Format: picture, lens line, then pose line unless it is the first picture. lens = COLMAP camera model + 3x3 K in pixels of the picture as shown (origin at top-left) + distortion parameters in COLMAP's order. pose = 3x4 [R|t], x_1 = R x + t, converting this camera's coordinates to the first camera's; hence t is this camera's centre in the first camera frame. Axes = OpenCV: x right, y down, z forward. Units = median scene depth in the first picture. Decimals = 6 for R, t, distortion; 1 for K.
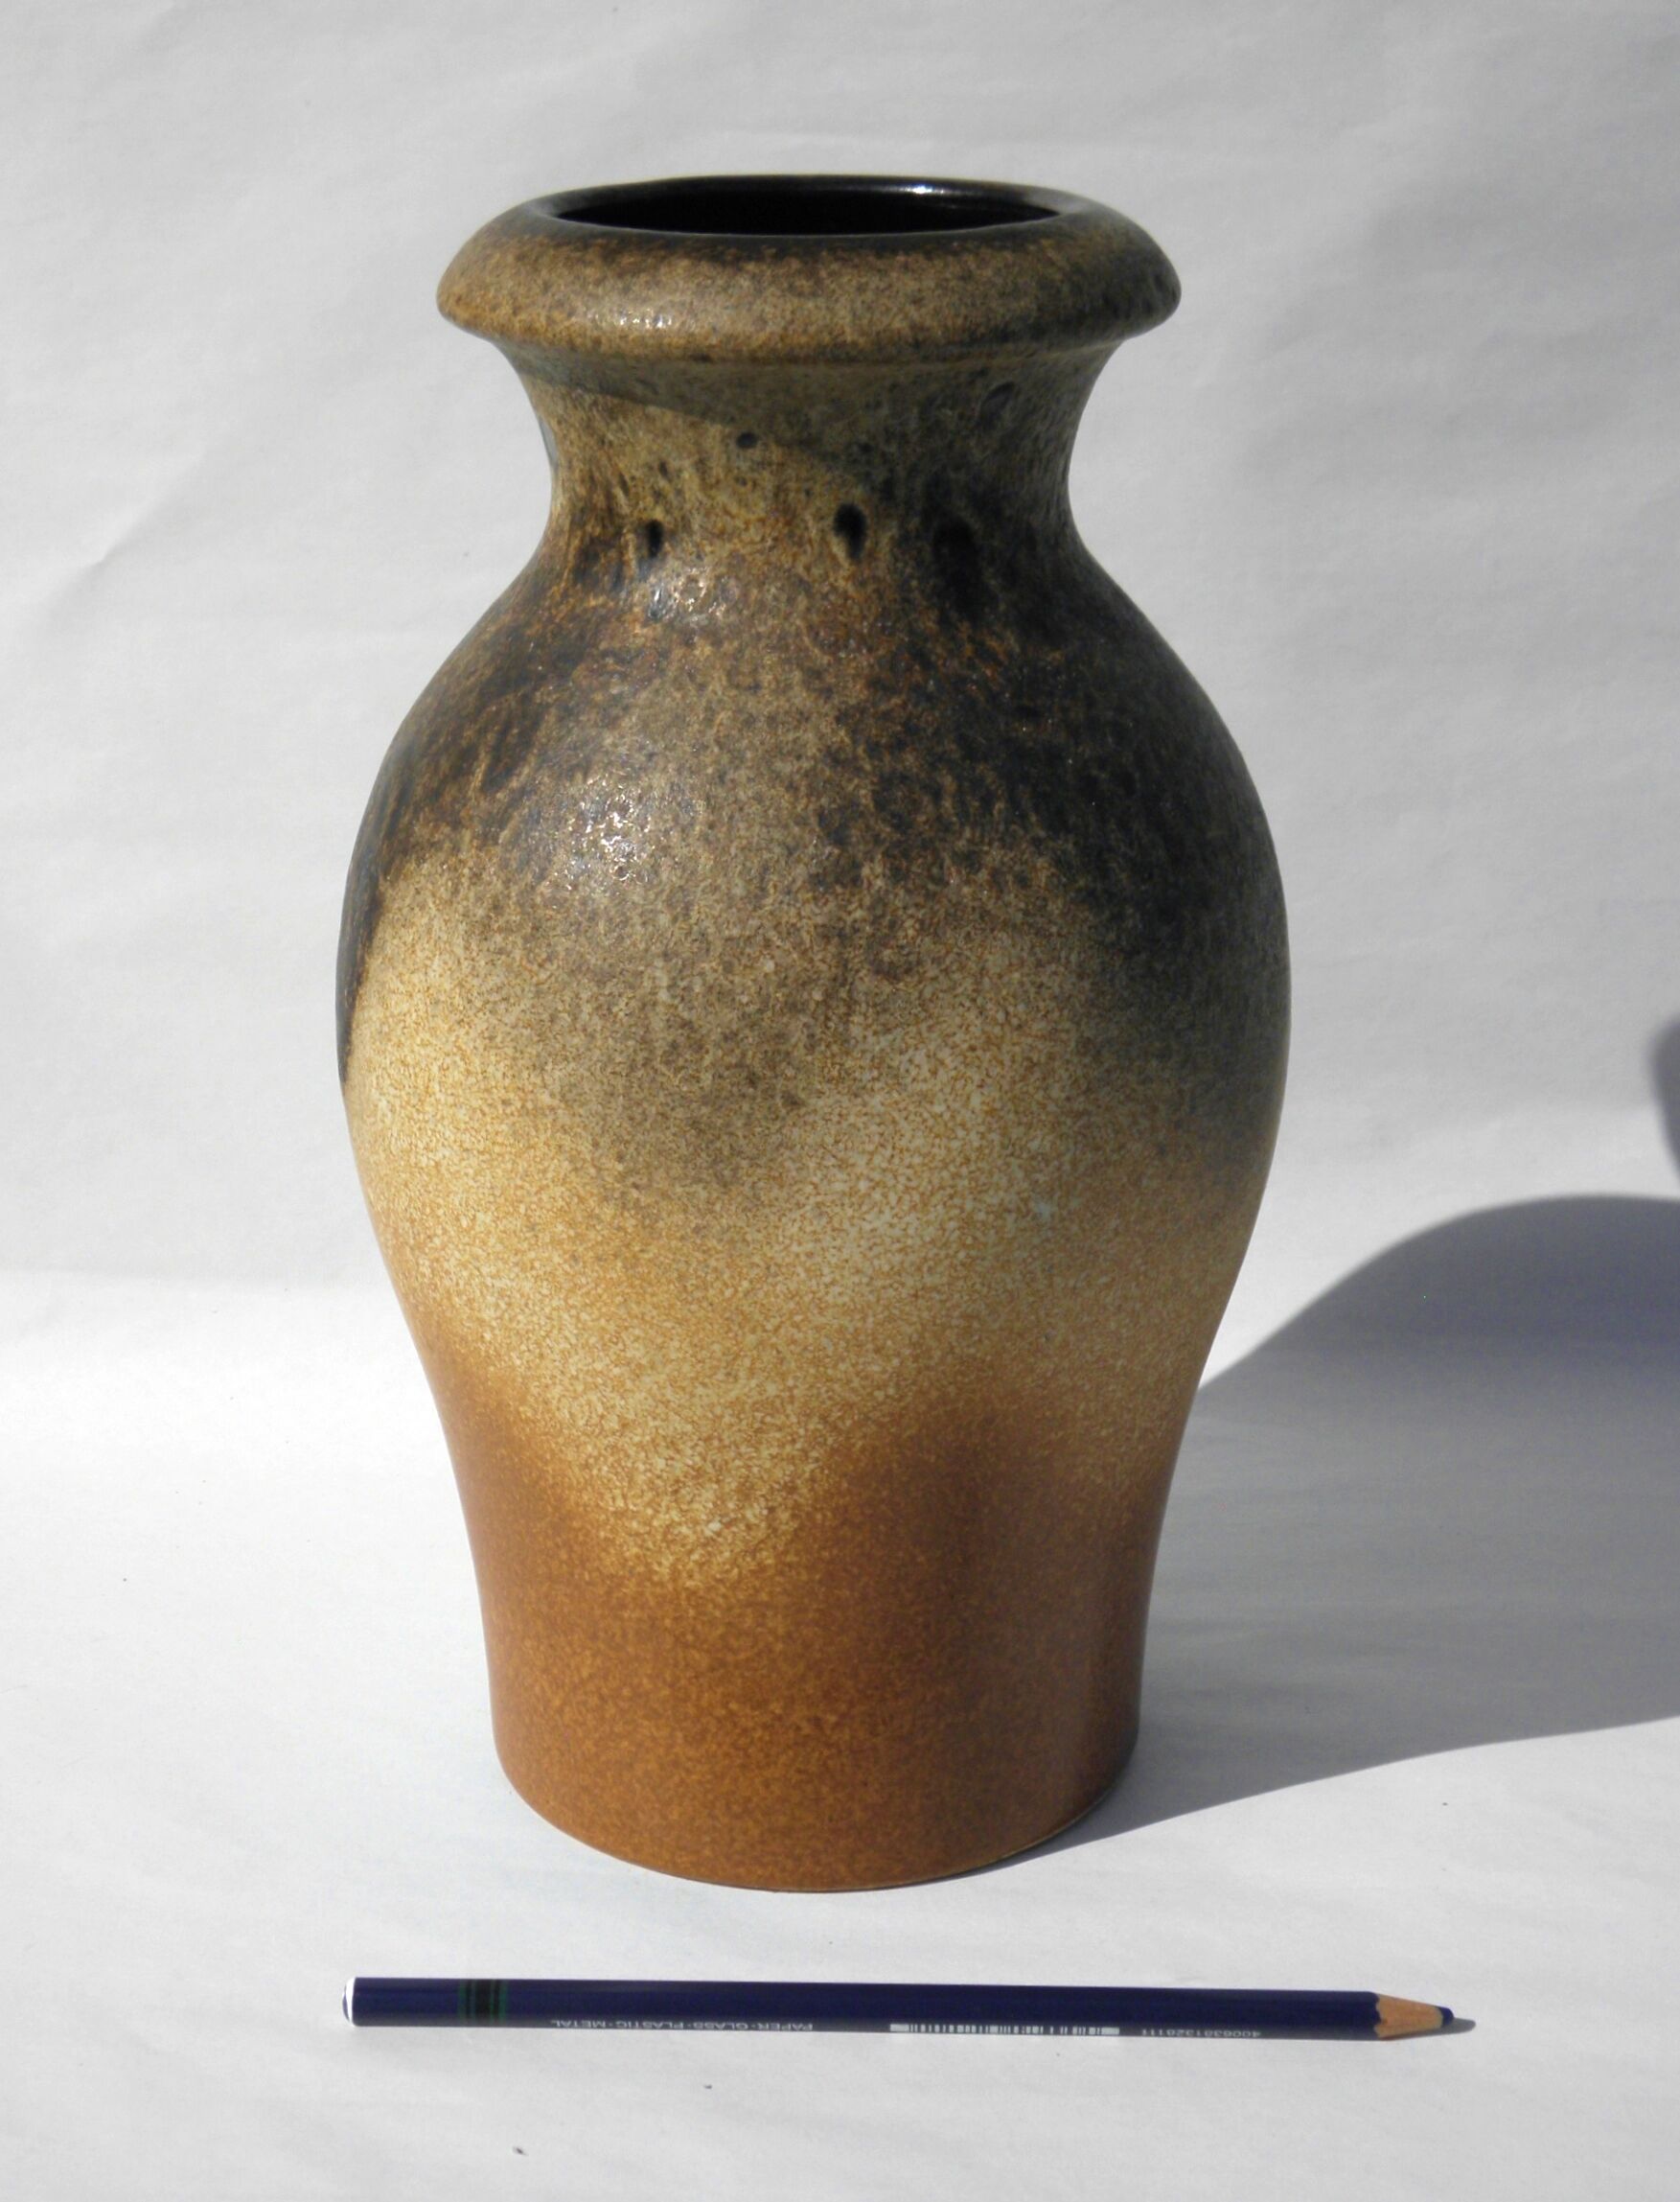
lens RADIAL K [[3727.0, 0, 840.0], [0, 3727.0, 1101.0], [0, 0, 1]] dist [0.108183, 0.008542]
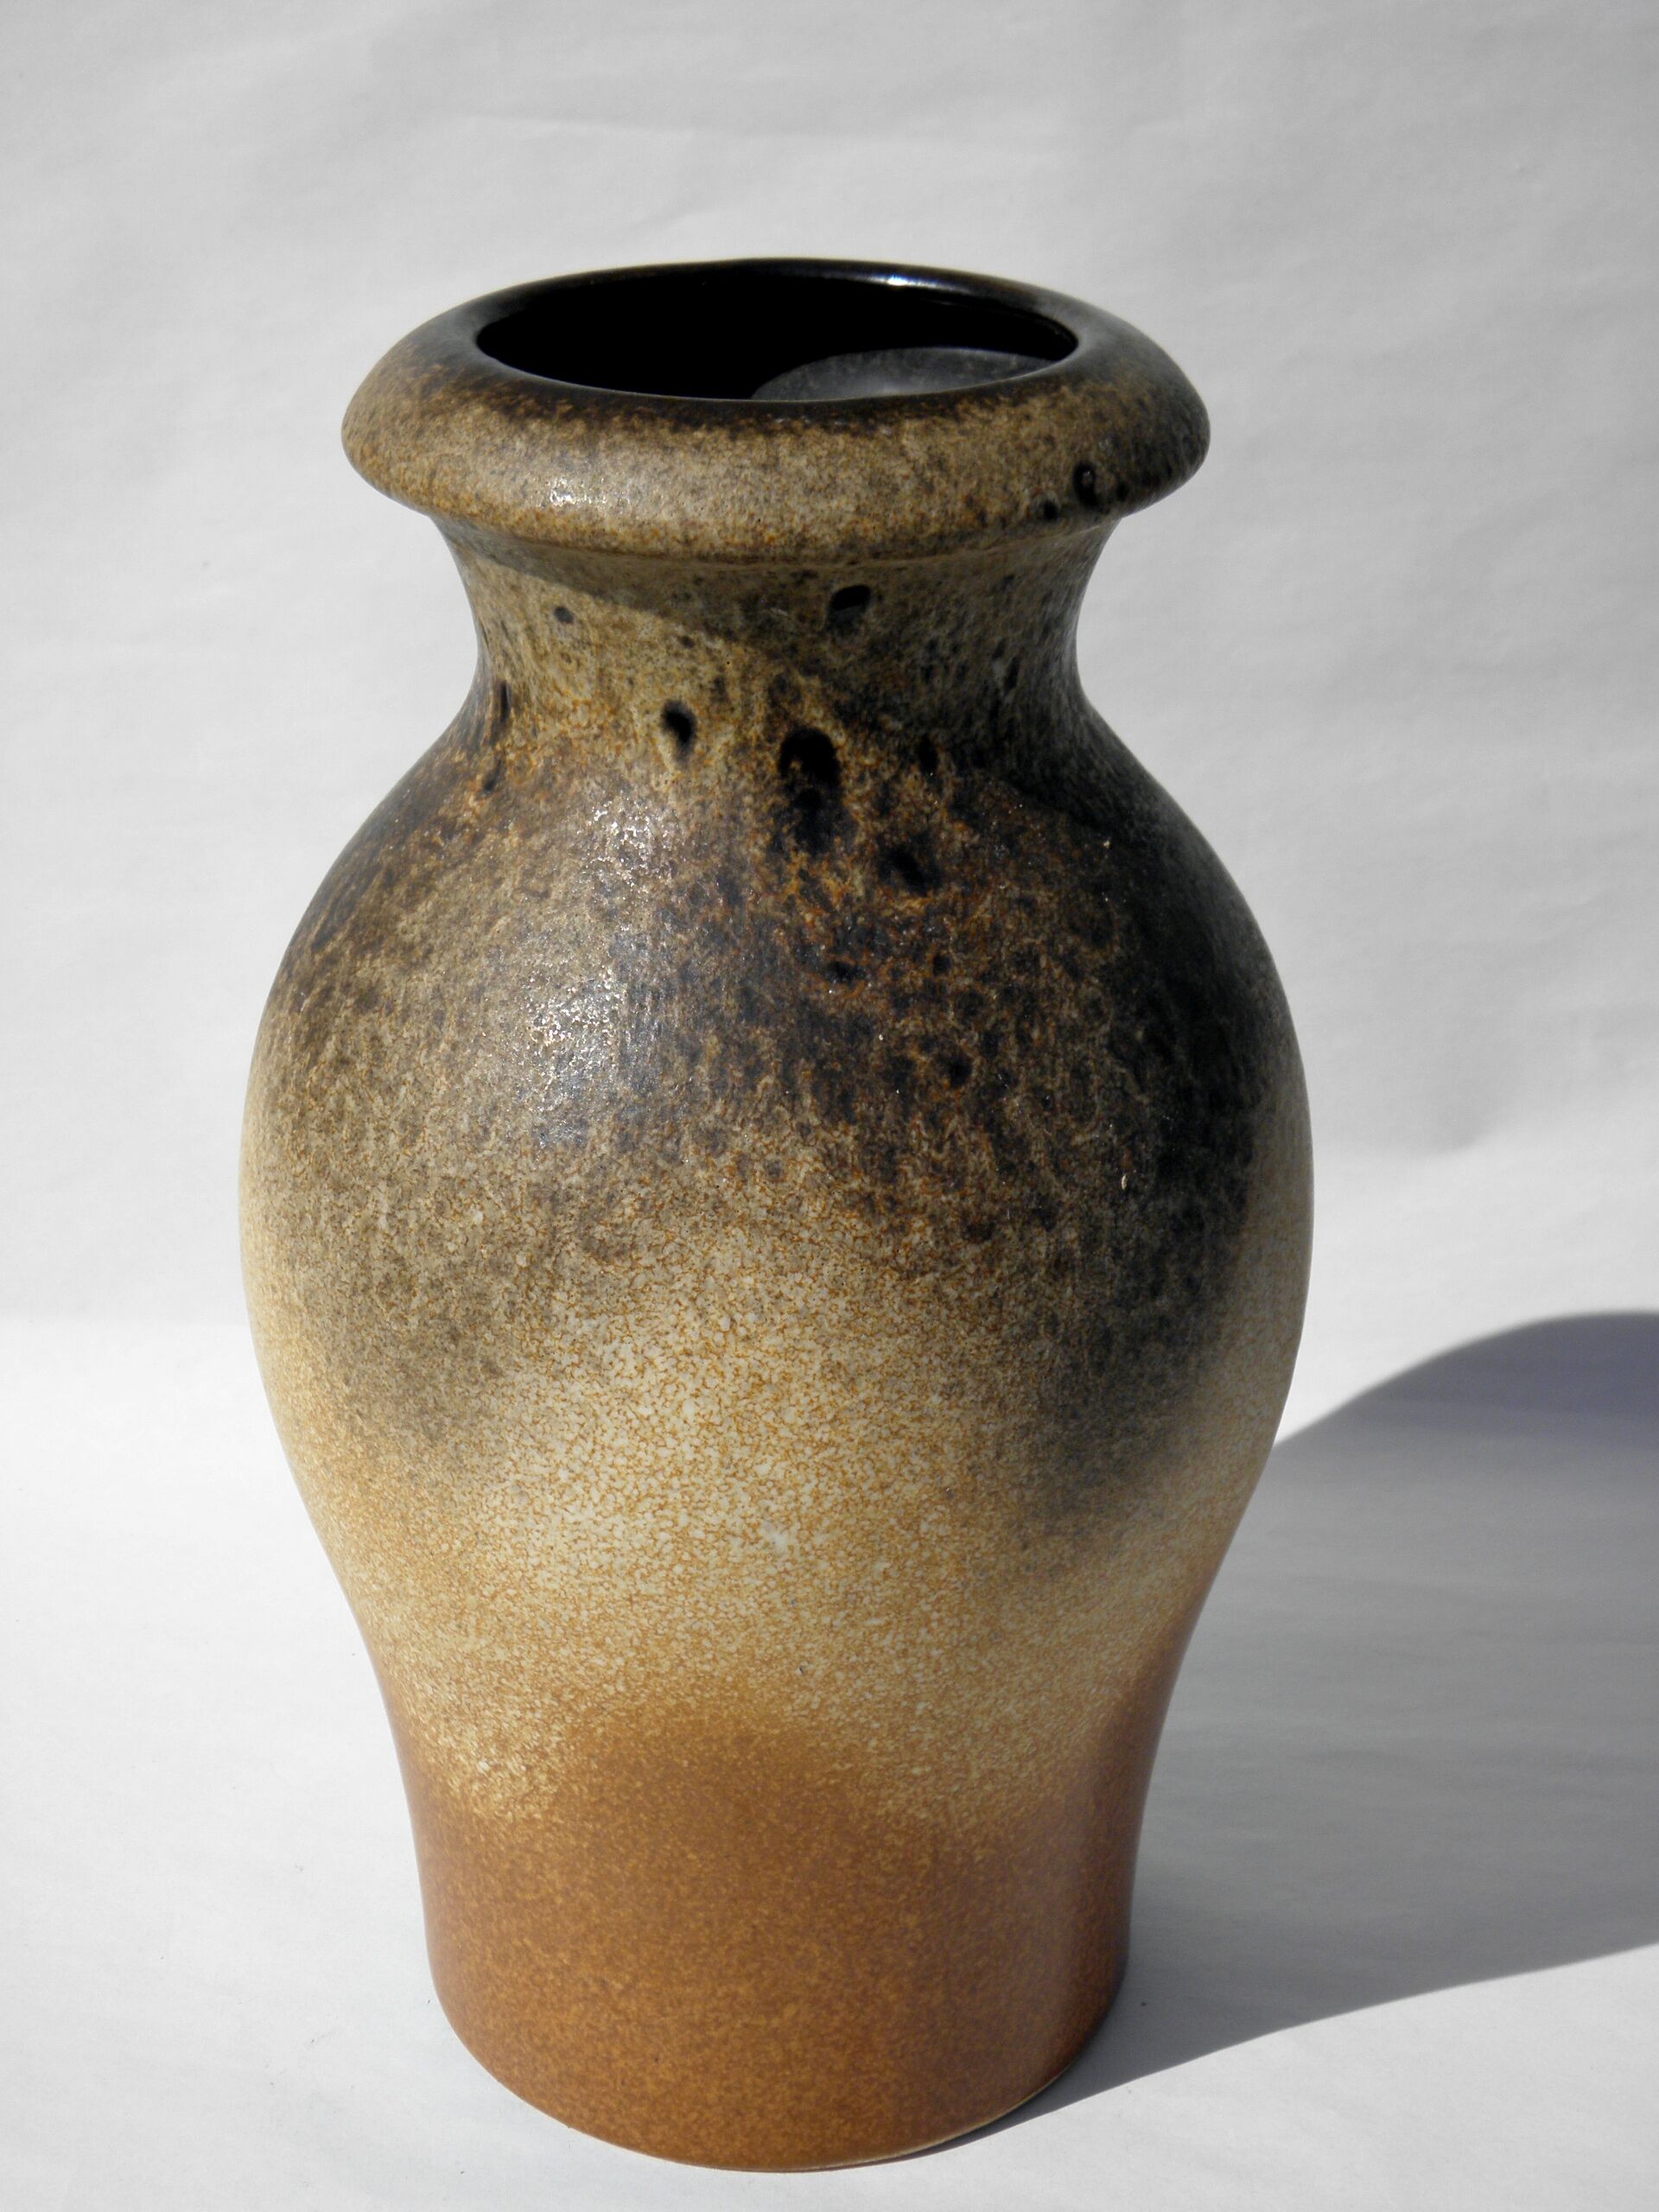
lens RADIAL K [[3427.8, 0, 826.8], [0, 3427.8, 1161.3], [0, 0, 1]] dist [0.040377, 0.678260]
pose [[0.899146, 0.195451, -0.391581, 0.362614], [-0.151108, 0.978358, 0.141358, -0.172566], [0.410735, -0.067930, 0.909221, 0.289612]]
